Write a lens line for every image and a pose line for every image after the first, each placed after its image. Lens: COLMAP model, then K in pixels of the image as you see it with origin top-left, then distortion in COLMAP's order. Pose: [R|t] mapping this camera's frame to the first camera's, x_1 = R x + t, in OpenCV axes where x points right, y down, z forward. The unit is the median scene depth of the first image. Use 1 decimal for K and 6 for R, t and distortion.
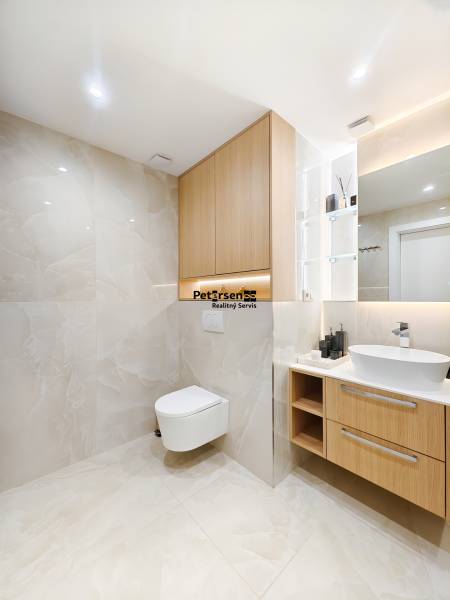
lens RADIAL K [[243.8, 0, 224.4], [0, 243.8, 300.2], [0, 0, 1]] dist [0.006887, -0.001334]
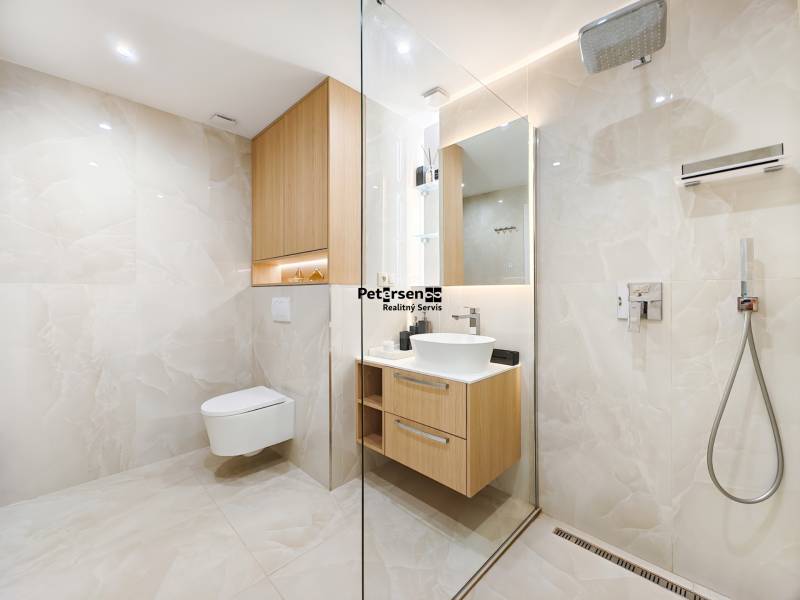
lens RADIAL K [[337.3, 0, 404.4], [0, 337.3, 293.2], [0, 0, 1]] dist [-0.003078, 0.000793]
pose [[0.997846, 0.004084, 0.065479, 0.355371], [-0.003251, 0.999912, -0.012834, 0.048649], [-0.065526, 0.012593, 0.997771, -0.243977]]
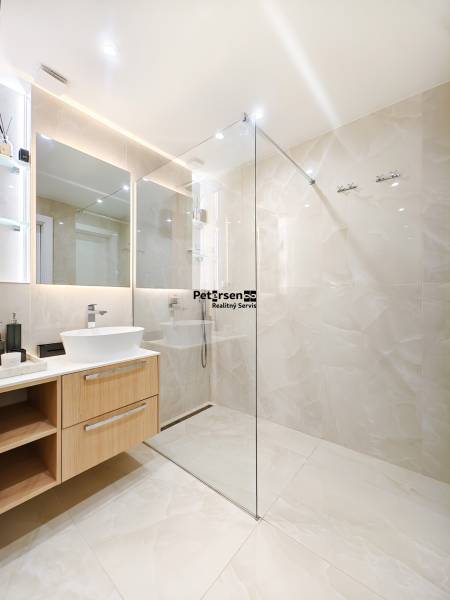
lens RADIAL K [[243.8, 0, 228.2], [0, 243.8, 297.8], [0, 0, 1]] dist [0.006887, -0.001334]
pose [[-0.165960, 0.007911, 0.986101, -0.385015], [0.005337, 0.999960, -0.007124, 0.065177], [-0.986118, 0.004080, -0.165996, 0.532764]]
